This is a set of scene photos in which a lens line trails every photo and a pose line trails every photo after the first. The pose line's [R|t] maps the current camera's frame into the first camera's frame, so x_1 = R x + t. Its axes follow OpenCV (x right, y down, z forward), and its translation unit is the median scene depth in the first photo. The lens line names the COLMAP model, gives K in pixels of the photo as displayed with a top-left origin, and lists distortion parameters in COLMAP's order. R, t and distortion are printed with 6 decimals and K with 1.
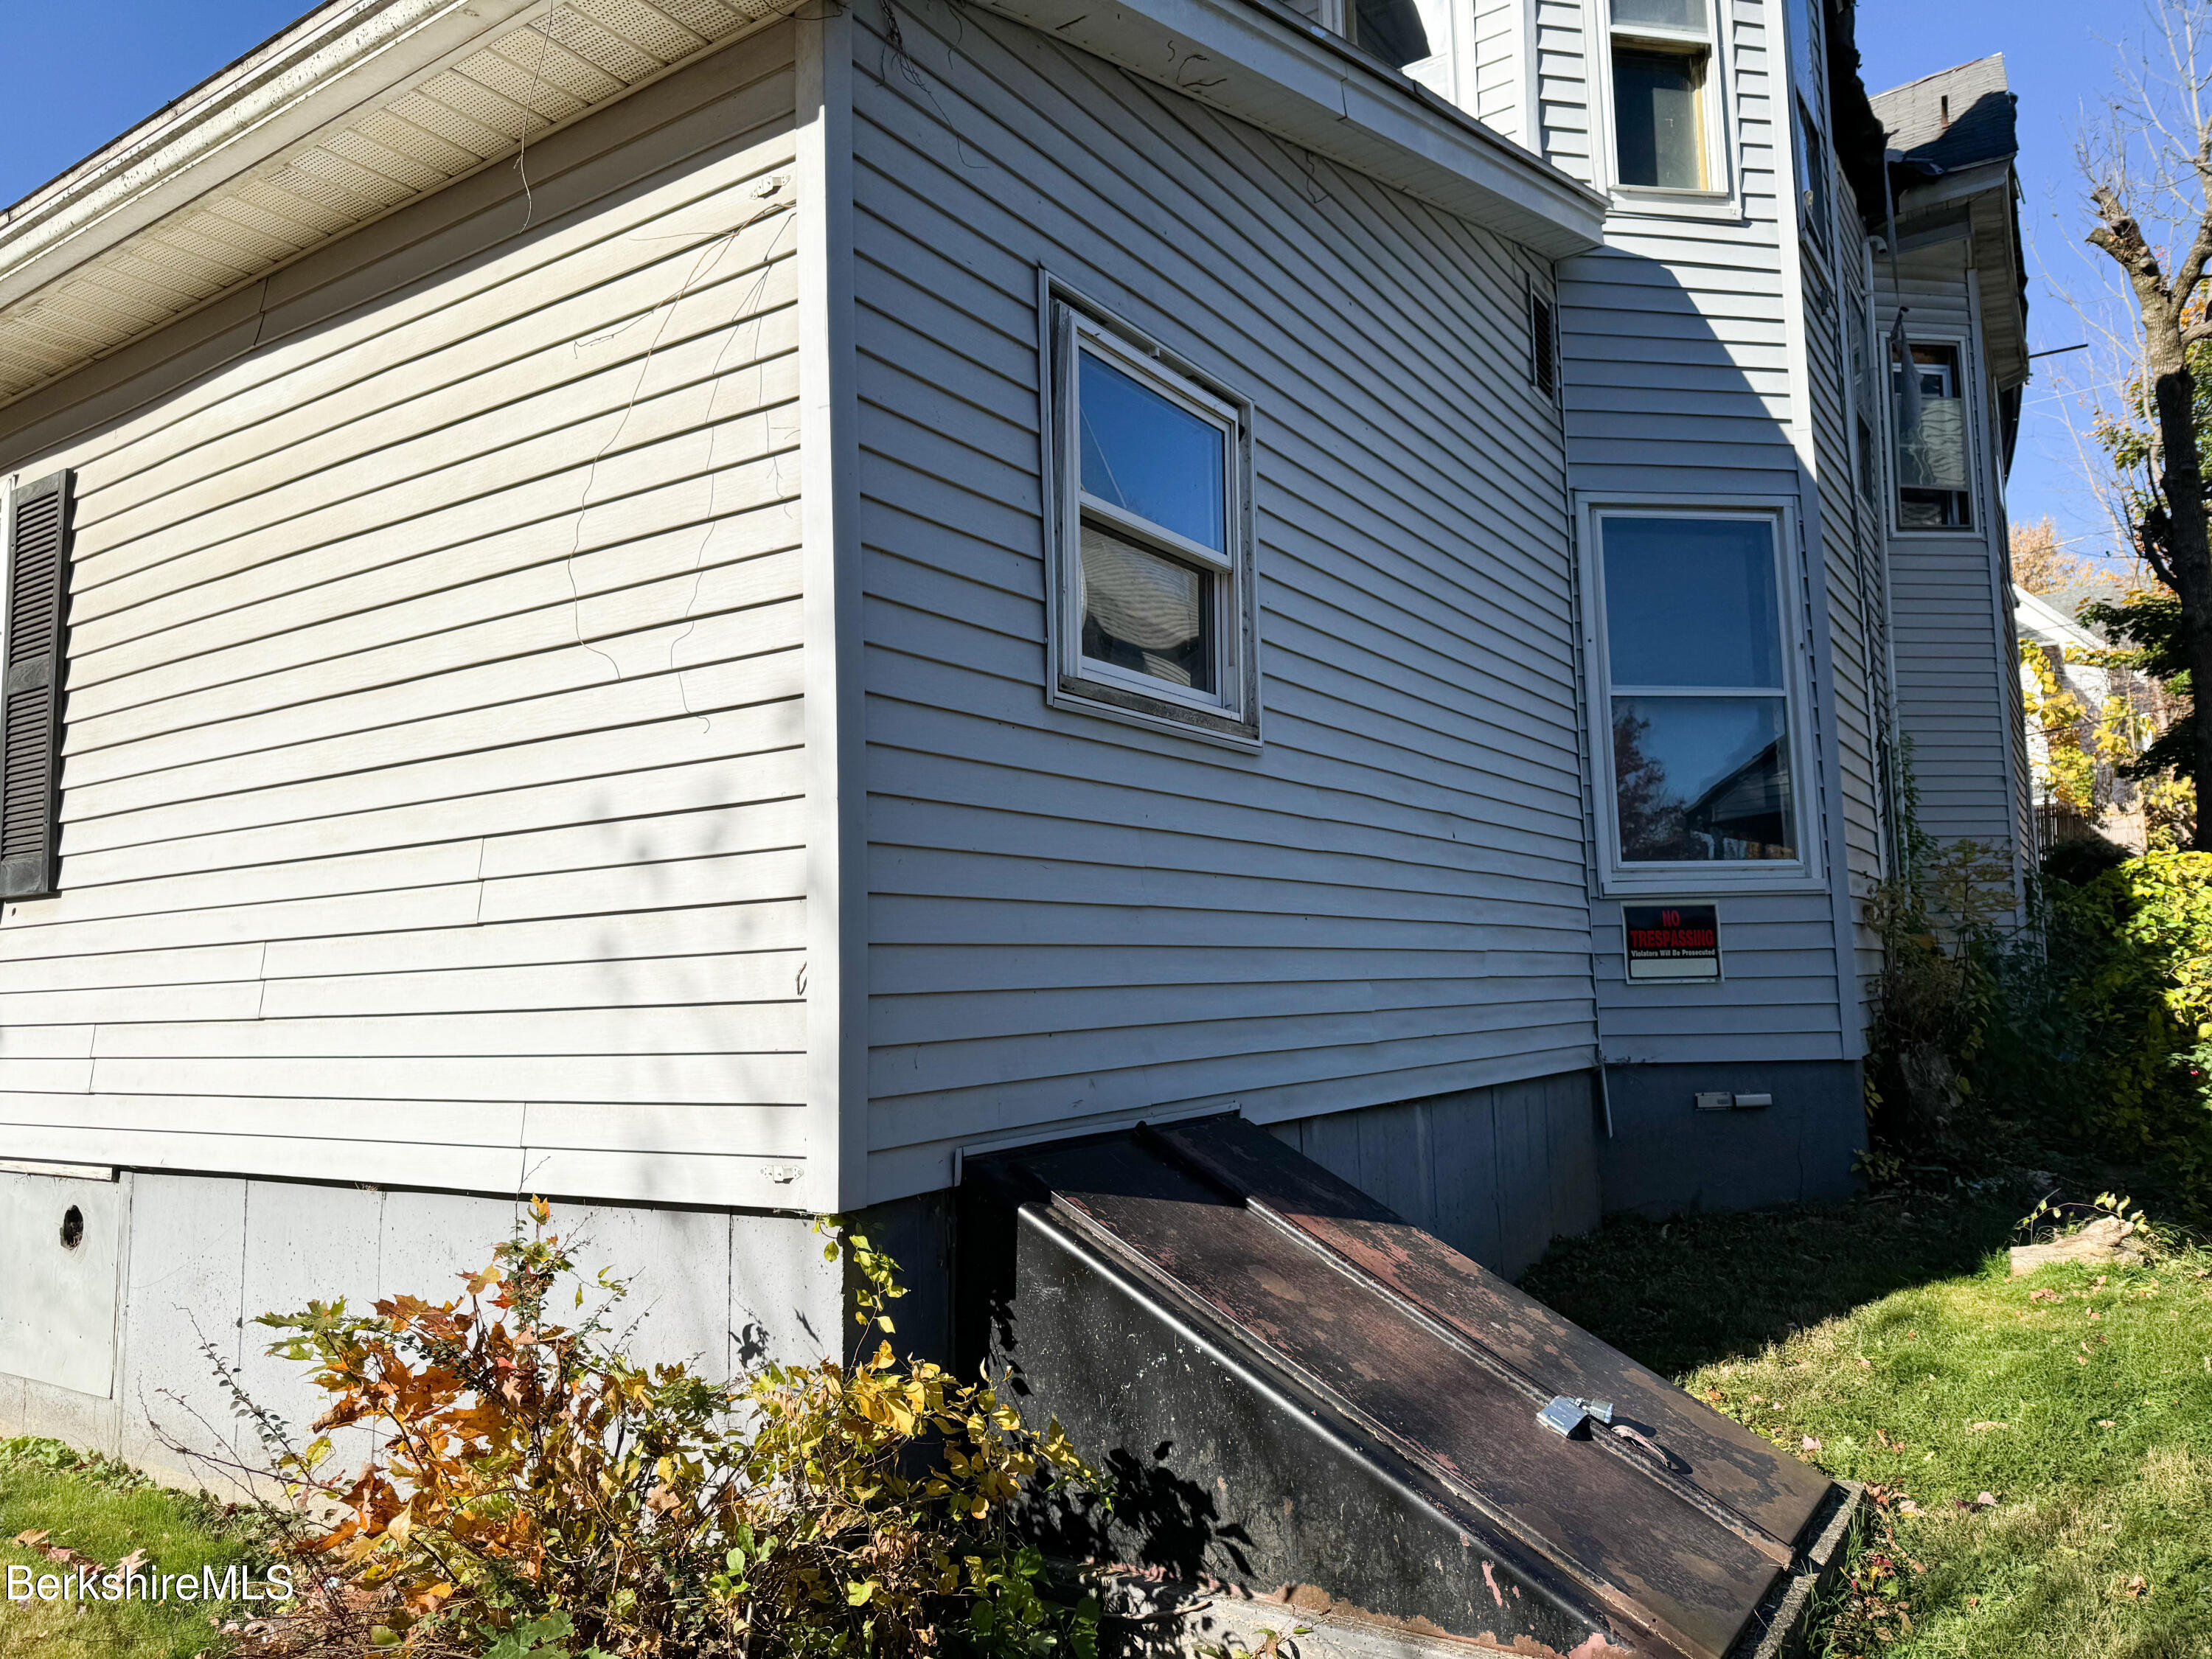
lens RADIAL K [[1554.0, 0, 1106.0], [0, 1554.0, 829.5], [0, 0, 1]] dist [0.113064, -0.182901]
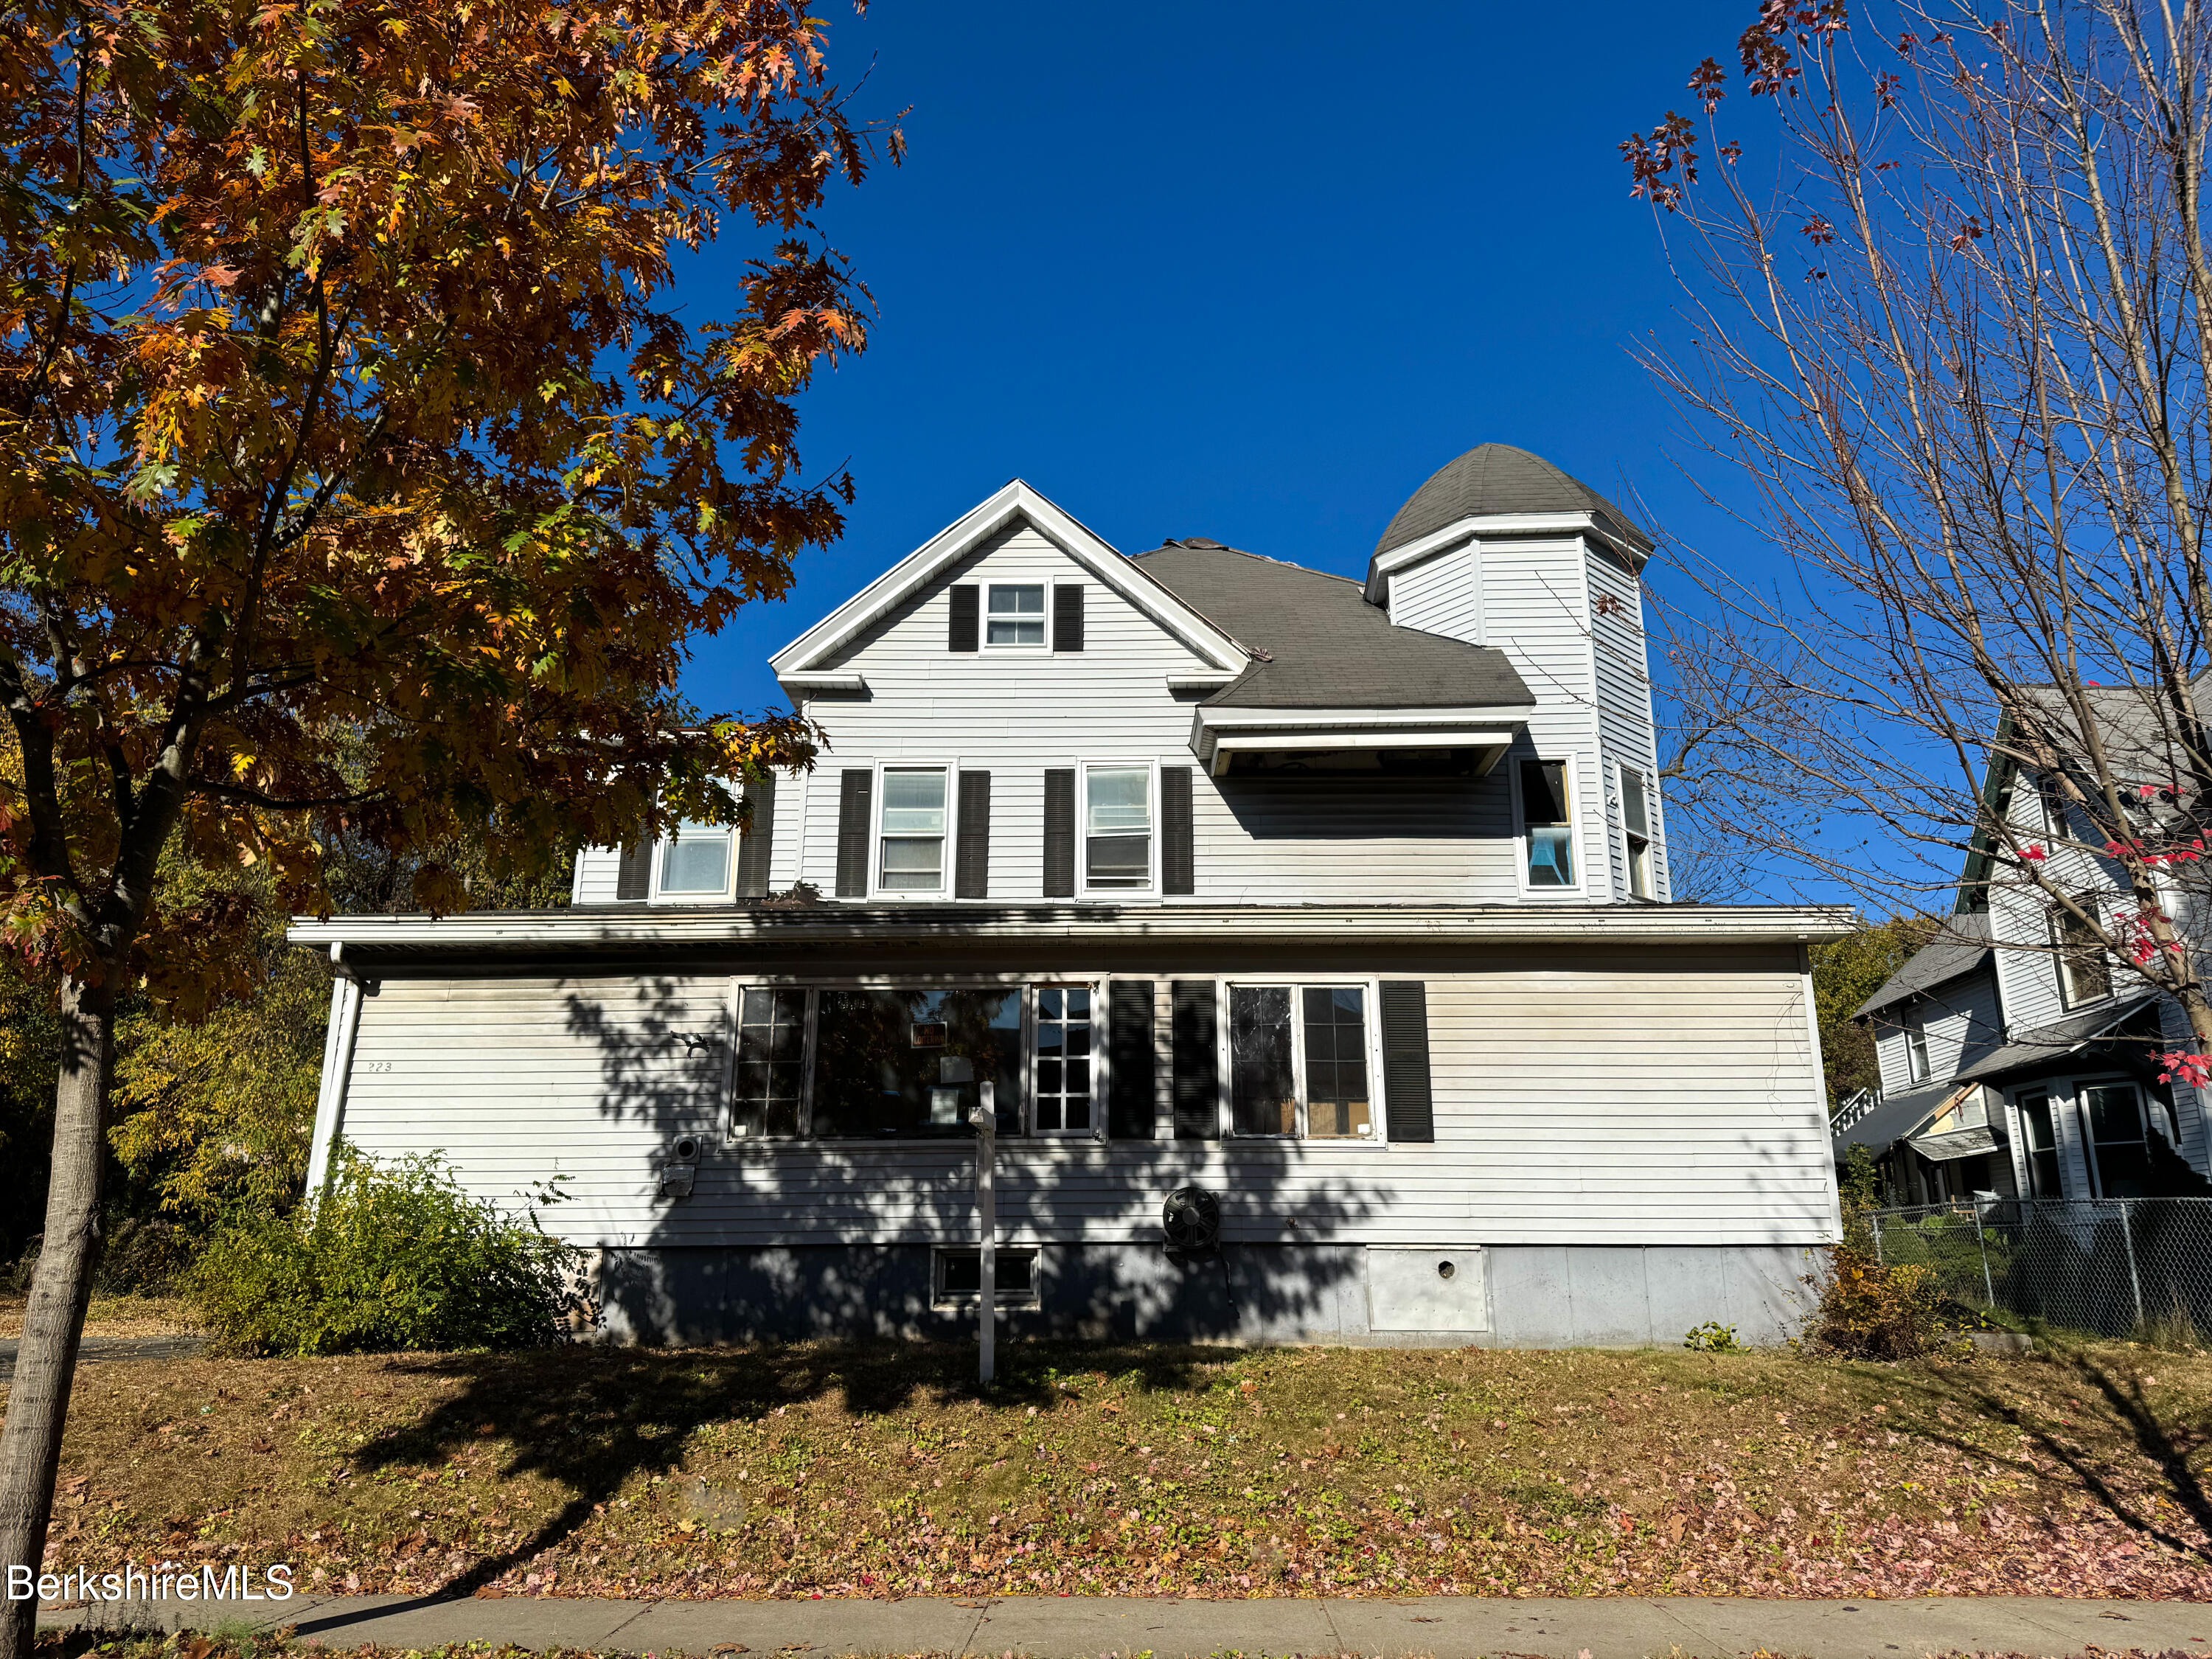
lens RADIAL K [[1554.0, 0, 1106.0], [0, 1554.0, 829.5], [0, 0, 1]] dist [0.113064, -0.182901]
pose [[0.846659, 0.176163, 0.502131, -3.714857], [-0.078151, 0.974545, -0.210128, 0.184821], [-0.526366, 0.138664, 0.838875, -1.486162]]
